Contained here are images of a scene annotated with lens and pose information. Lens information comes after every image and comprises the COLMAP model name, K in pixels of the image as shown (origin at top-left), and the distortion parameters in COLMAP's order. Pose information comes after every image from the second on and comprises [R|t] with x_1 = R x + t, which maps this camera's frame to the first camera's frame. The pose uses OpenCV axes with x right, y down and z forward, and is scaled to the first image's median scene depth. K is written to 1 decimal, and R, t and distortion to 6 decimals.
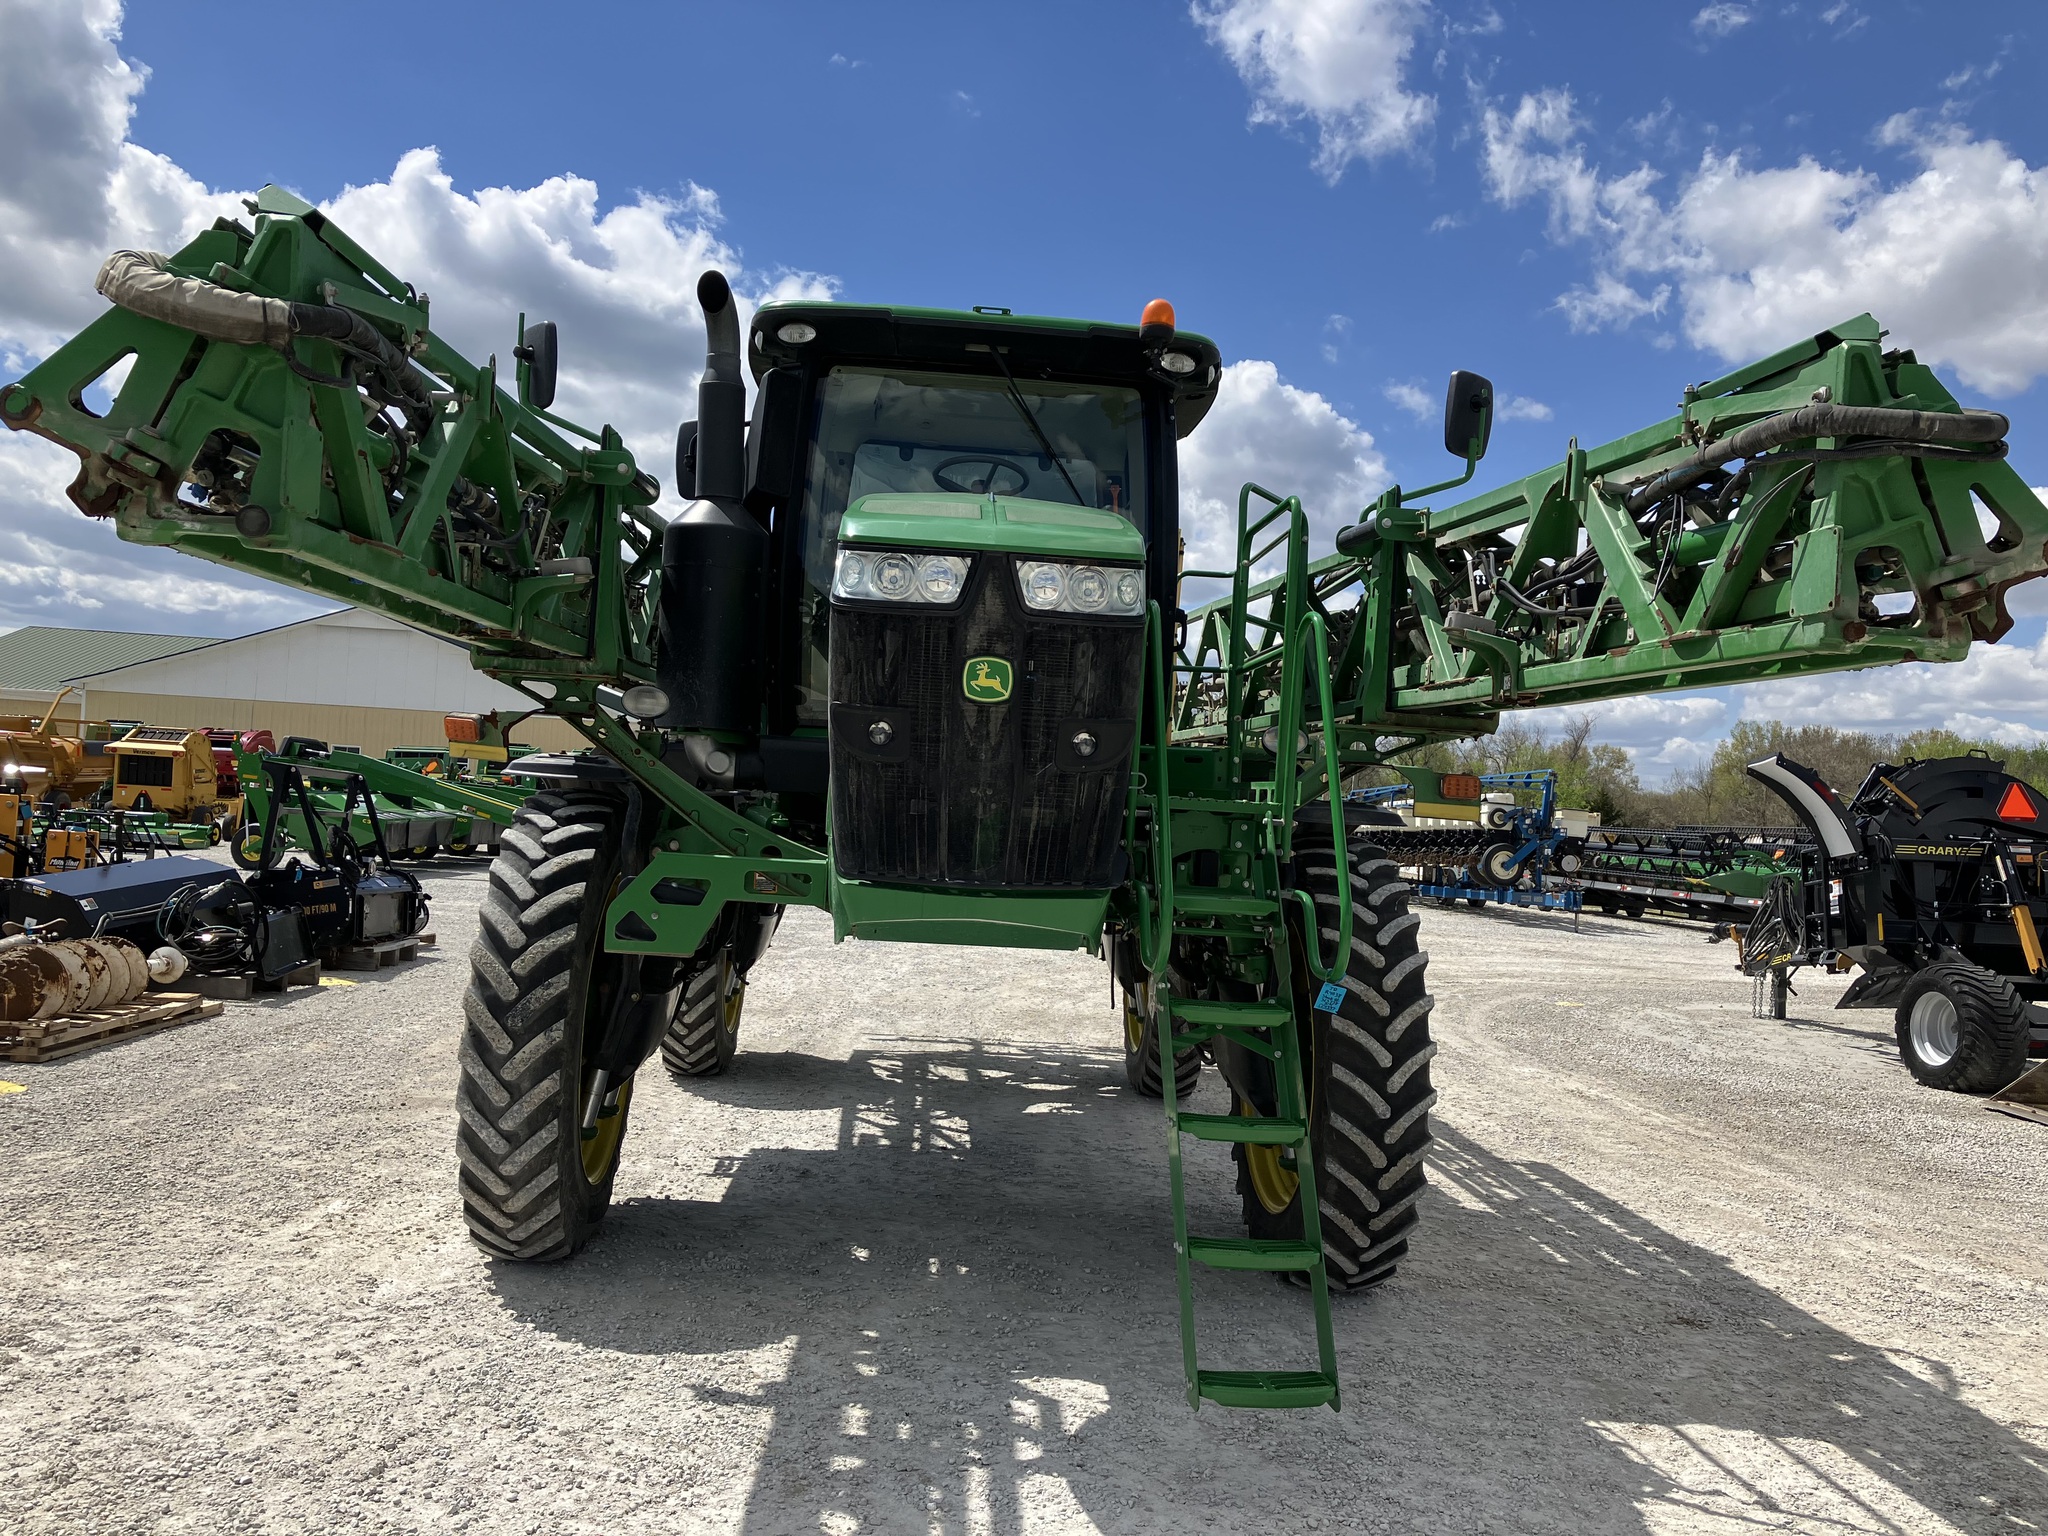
lens RADIAL K [[1784.3, 0, 1024.0], [0, 1784.3, 768.0], [0, 0, 1]] dist [0.073627, -0.091129]
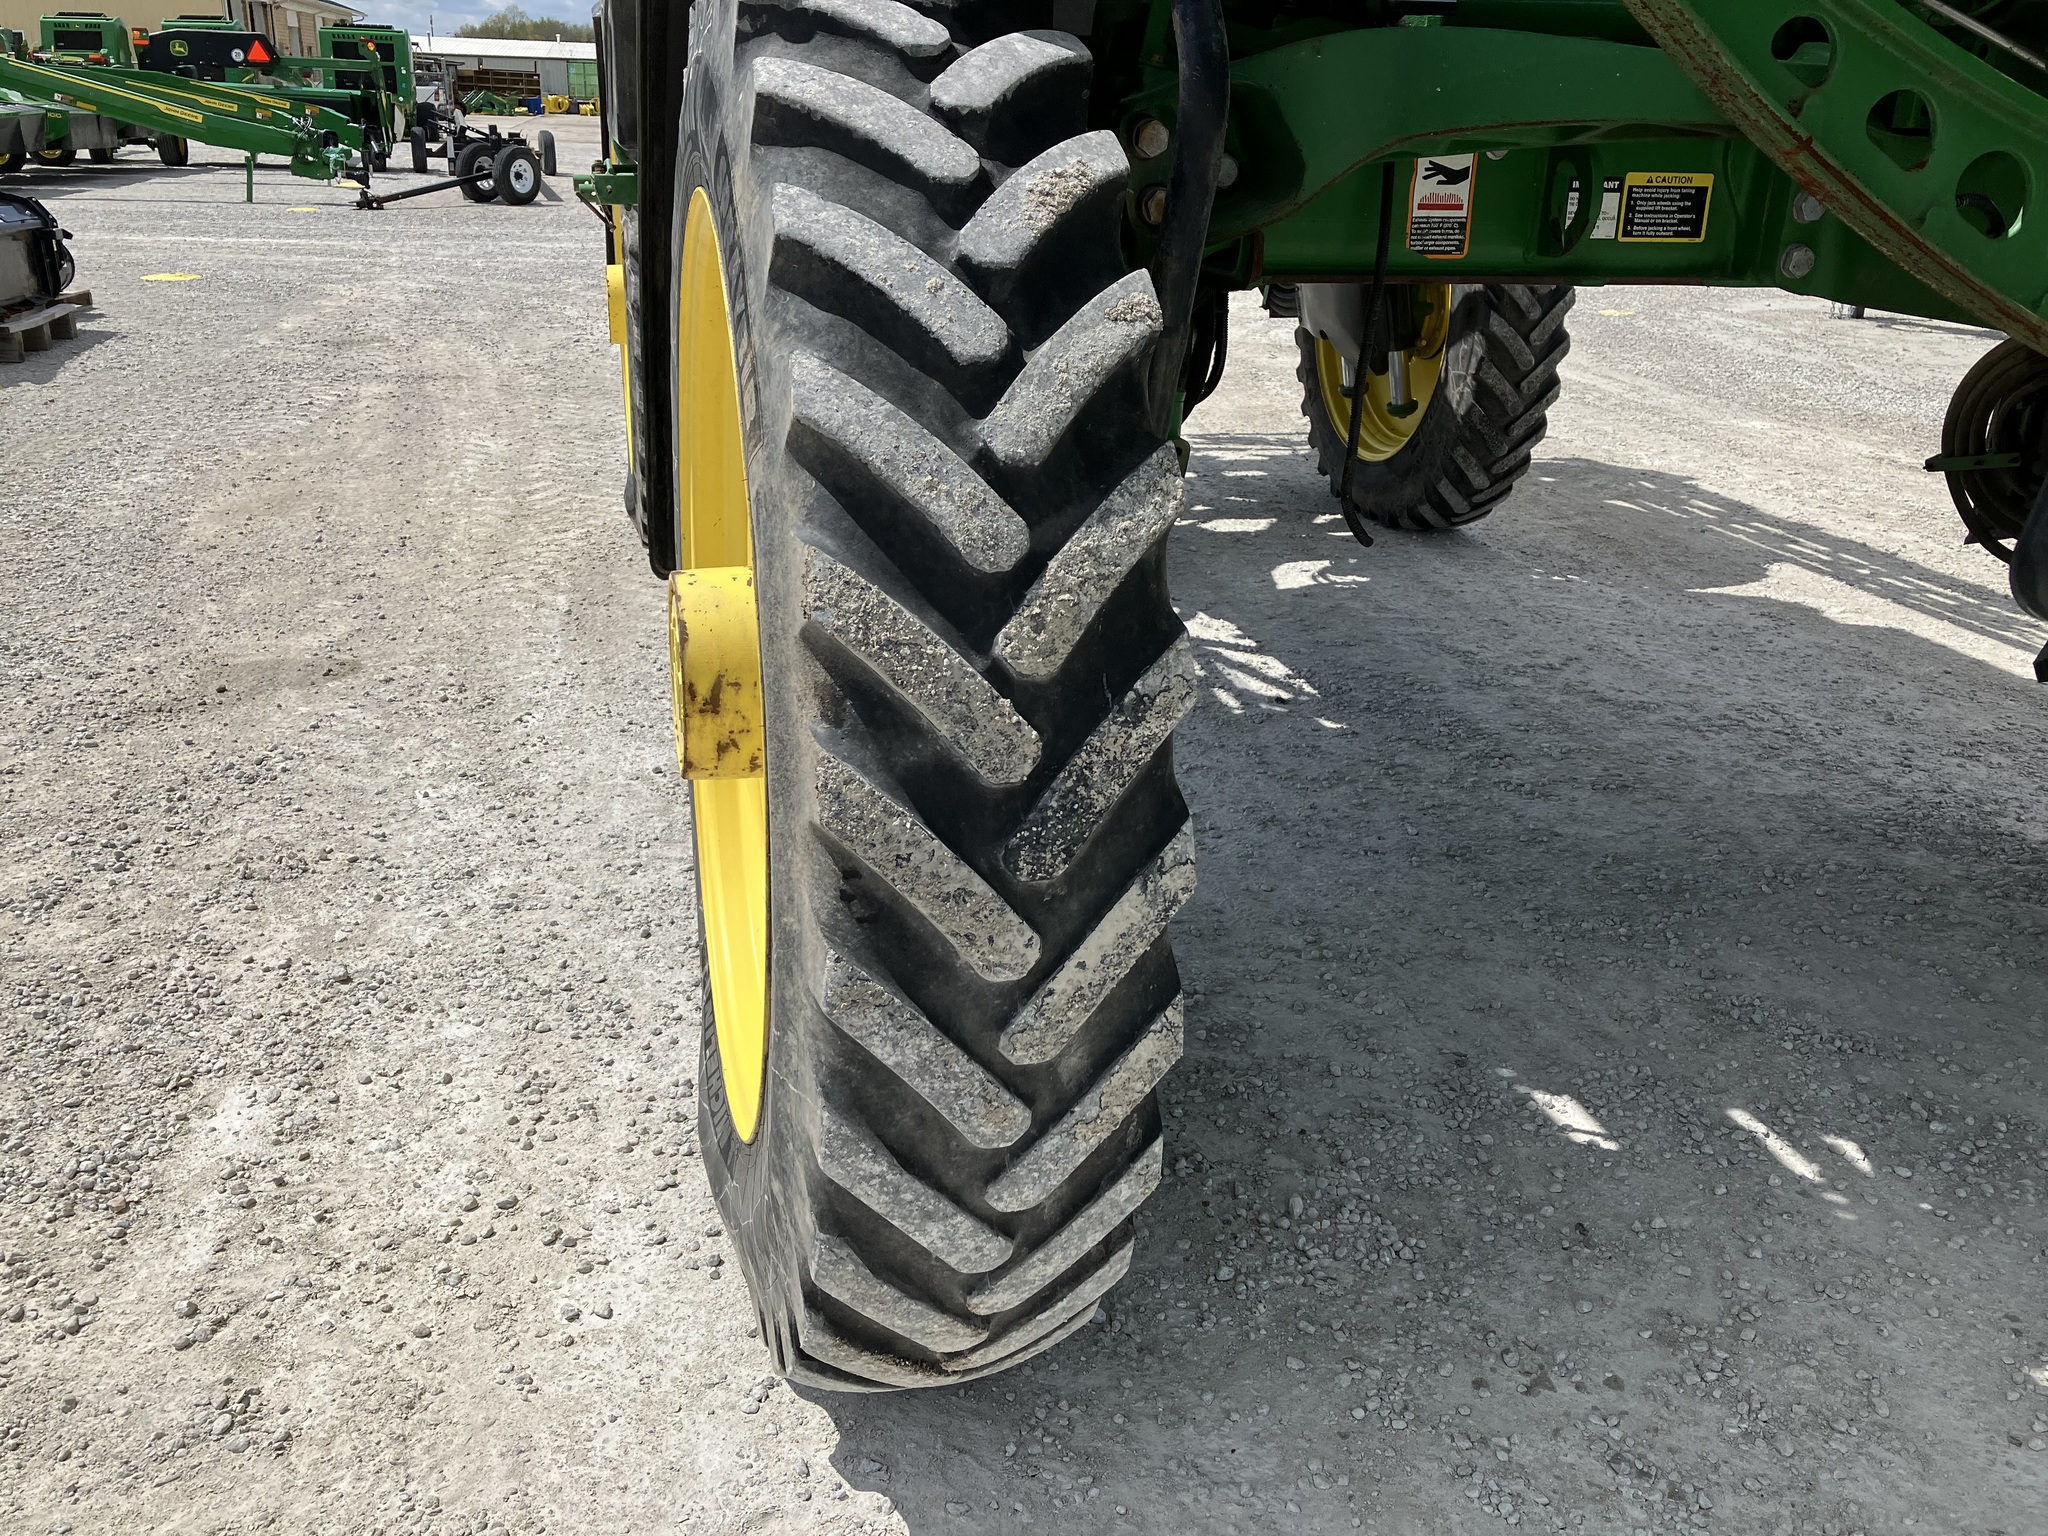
lens RADIAL K [[1725.8, 0, 1035.4], [0, 1725.8, 774.7], [0, 0, 1]] dist [0.067095, -0.092778]
pose [[0.979834, -0.095477, 0.175525, -0.301716], [0.020010, 0.920921, 0.389236, 0.032164], [-0.198808, -0.377874, 0.904260, 0.725965]]
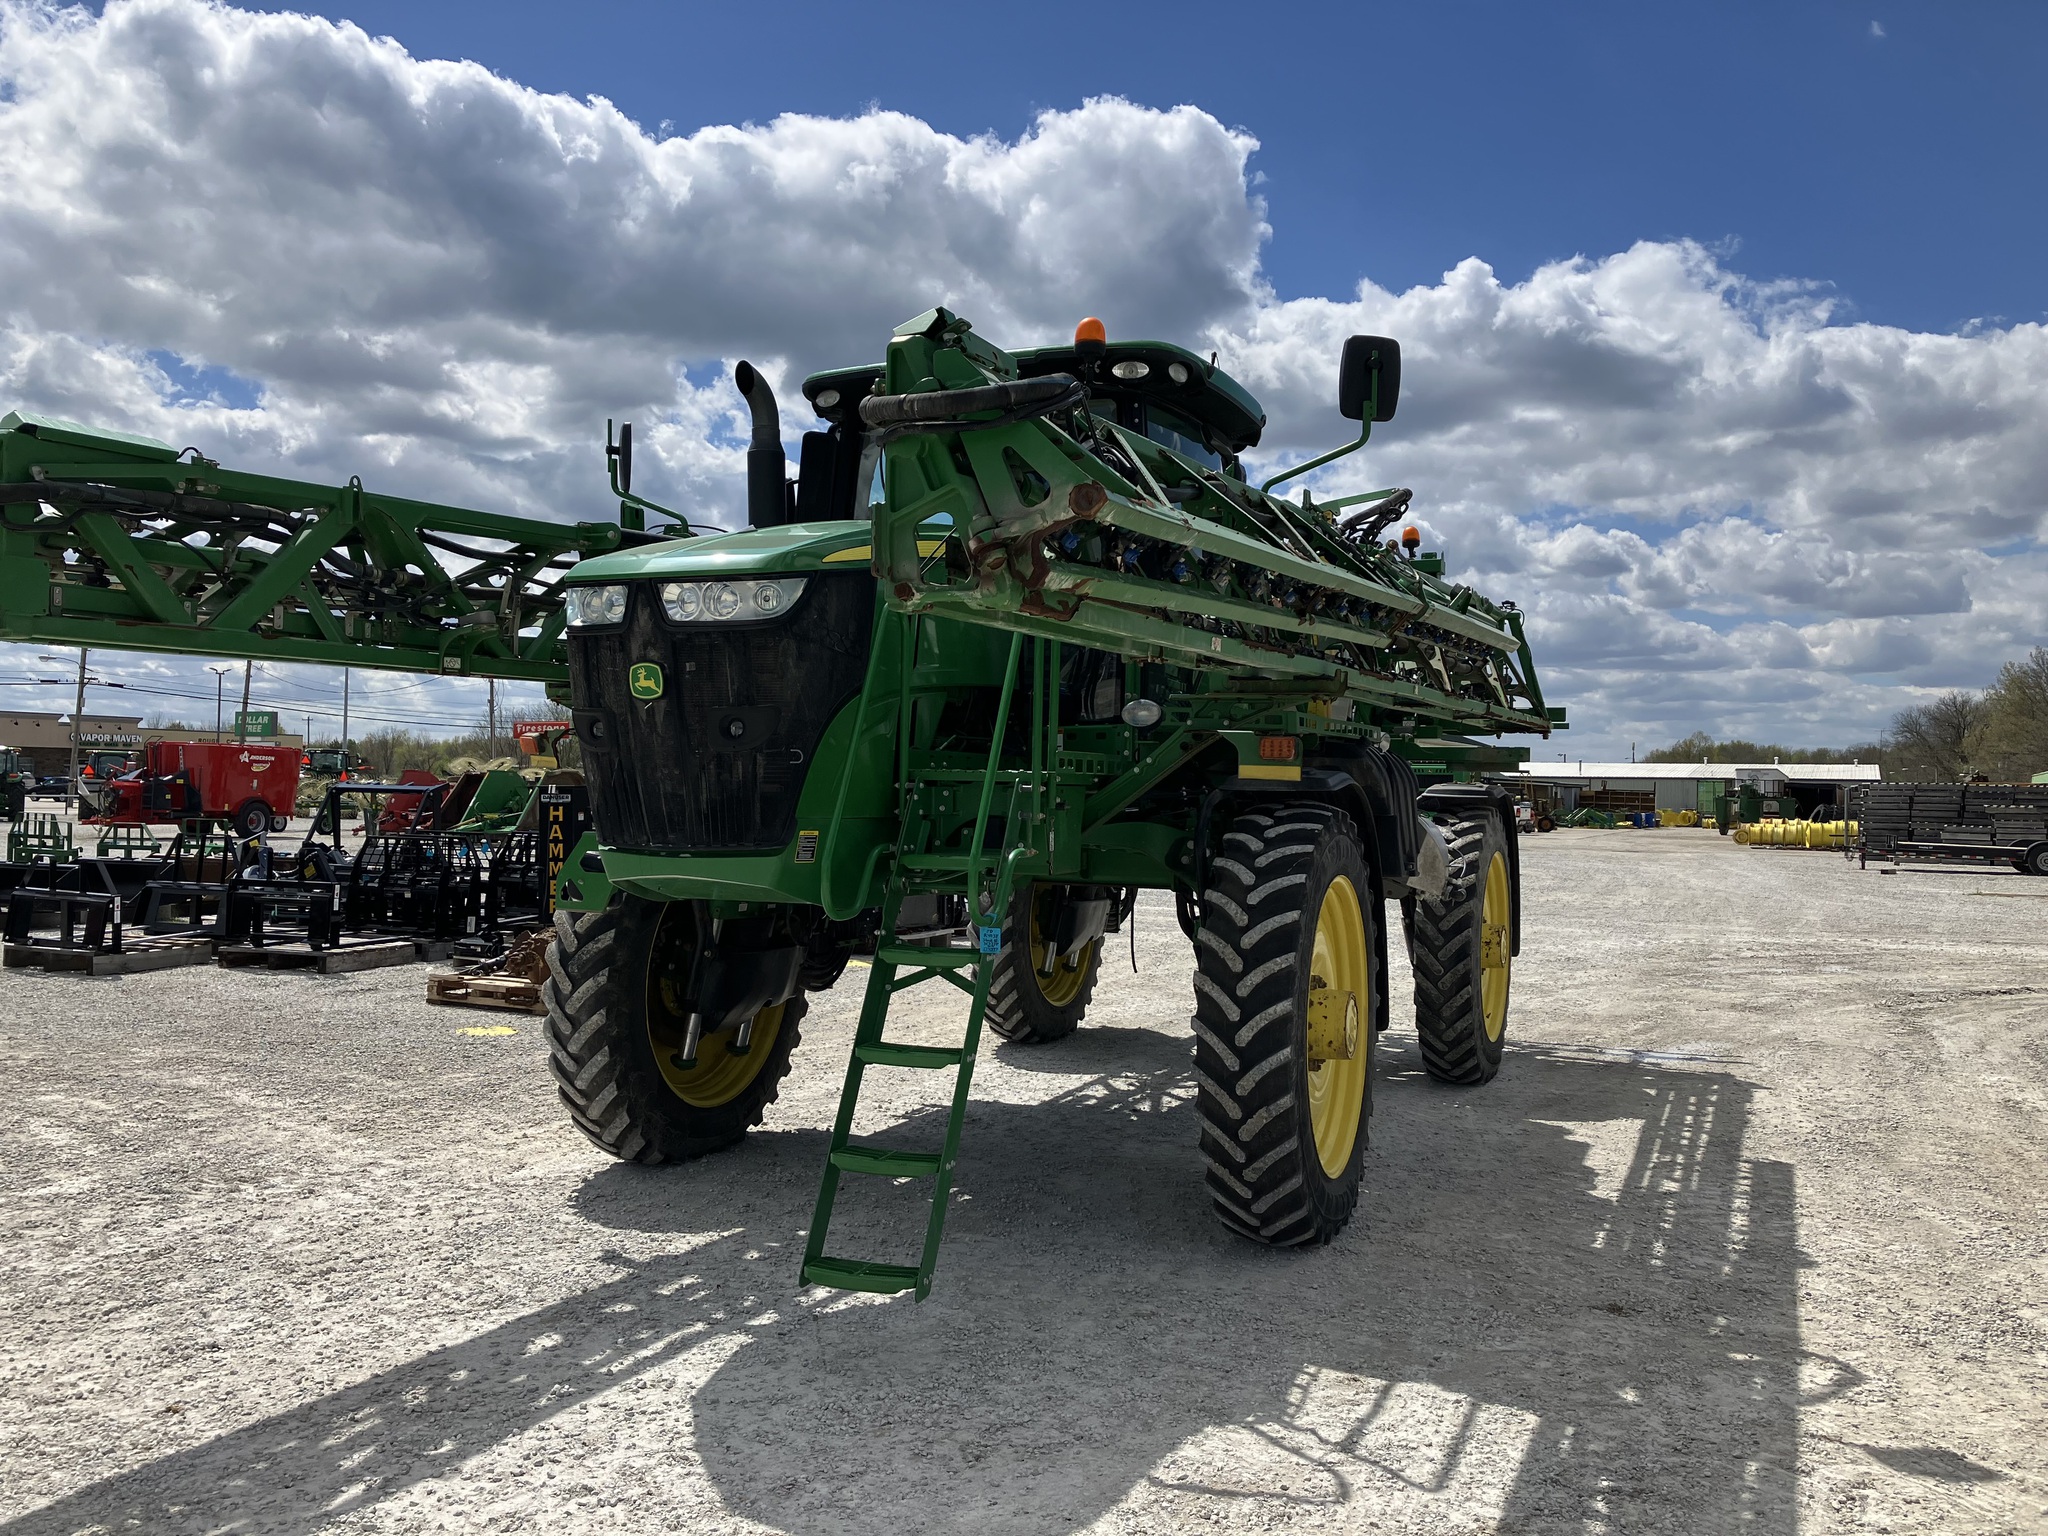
lens RADIAL K [[1768.8, 0, 917.3], [0, 1768.8, 731.0], [0, 0, 1]] dist [0.063094, -0.071953]
pose [[0.860520, -0.059664, -0.505910, 0.542932], [0.044586, 0.998128, -0.041875, 0.032347], [0.507461, 0.013478, 0.861569, 0.019824]]
